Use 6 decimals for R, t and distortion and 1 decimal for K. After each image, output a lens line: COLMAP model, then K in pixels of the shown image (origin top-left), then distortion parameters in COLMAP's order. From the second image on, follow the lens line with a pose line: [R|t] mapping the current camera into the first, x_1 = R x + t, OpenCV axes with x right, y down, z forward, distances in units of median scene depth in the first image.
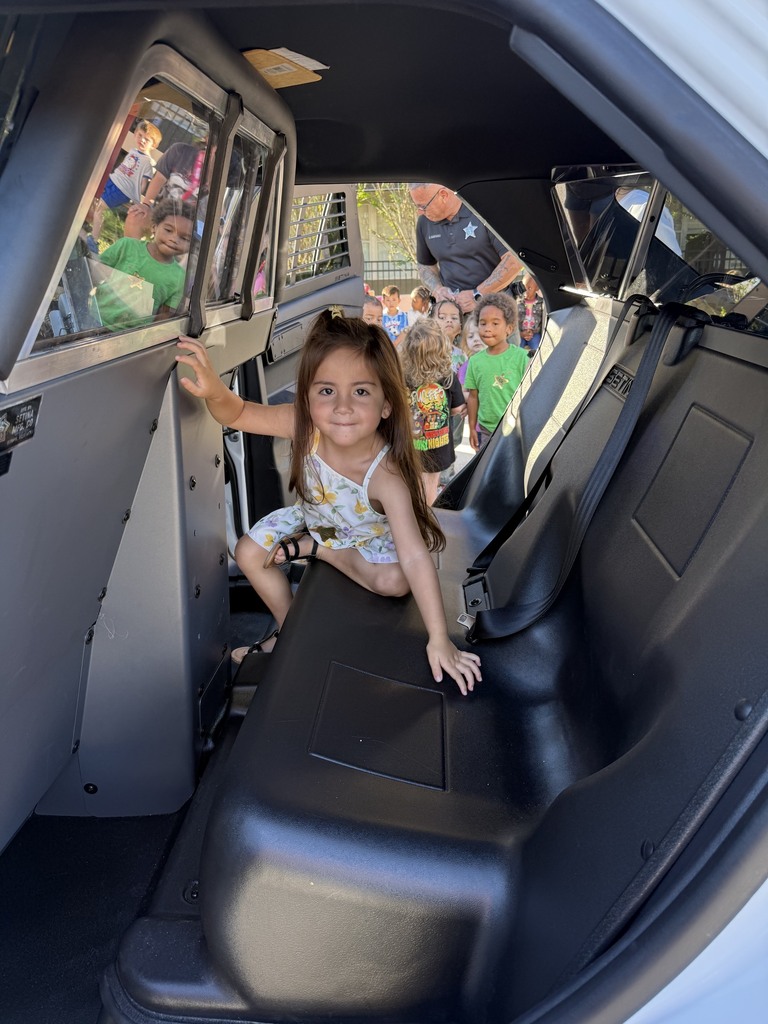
lens RADIAL K [[730.4, 0, 387.2], [0, 730.4, 508.1], [0, 0, 1]] dist [0.063400, -0.071095]
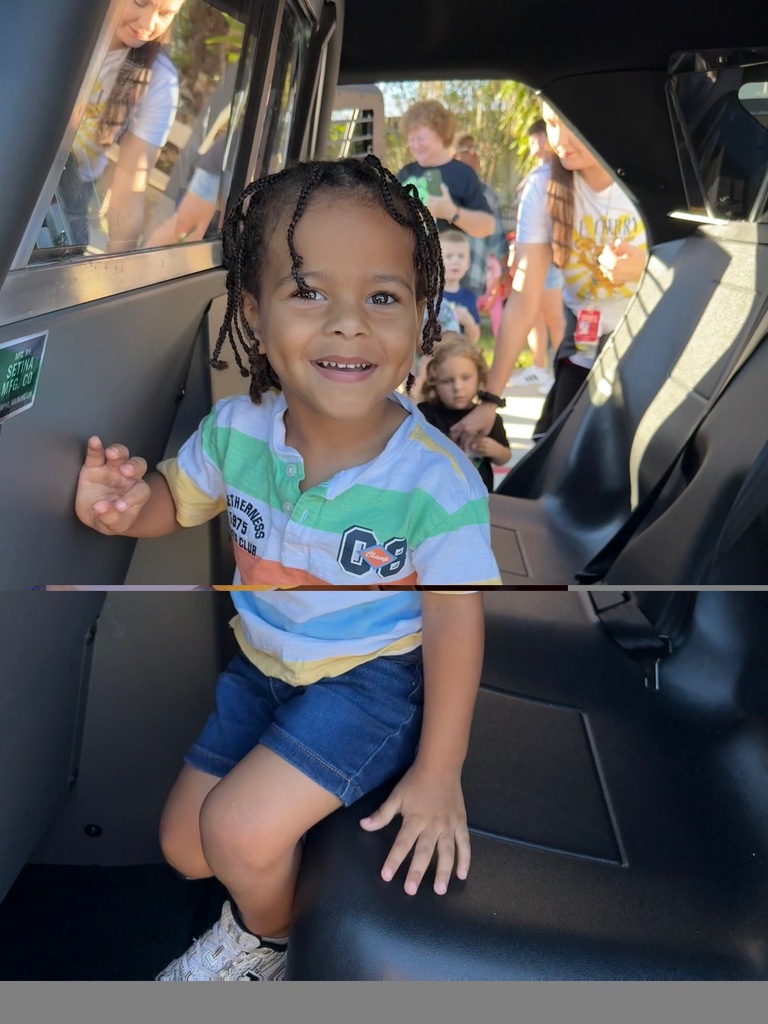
lens RADIAL K [[819.0, 0, 381.9], [0, 819.0, 510.9], [0, 0, 1]] dist [0.002720, -0.014022]
pose [[0.999907, -0.013608, 0.000577, -0.075808], [0.013594, 0.999704, 0.020178, -0.005598], [-0.000851, -0.020169, 0.999796, 0.124437]]
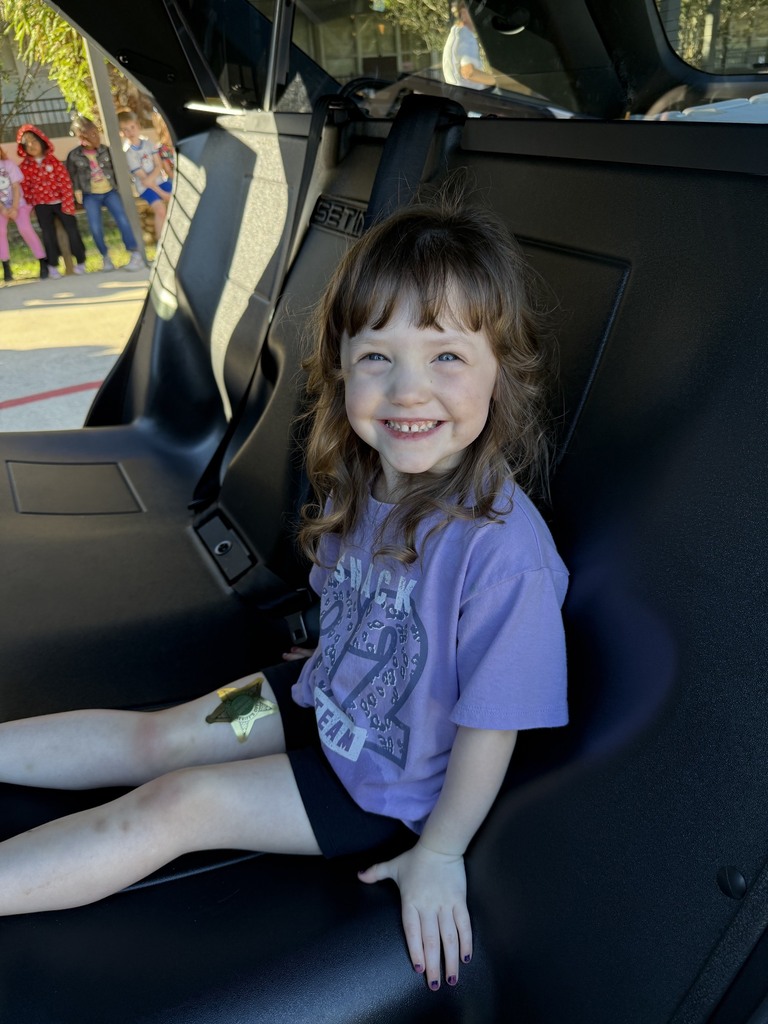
lens RADIAL K [[746.6, 0, 392.2], [0, 746.6, 509.1], [0, 0, 1]] dist [-0.009294, -0.003759]
pose [[0.848001, -0.289175, 0.444154, -0.044091], [0.206921, 0.952166, 0.224862, -0.033504], [-0.487932, -0.098778, 0.867274, 0.196924]]
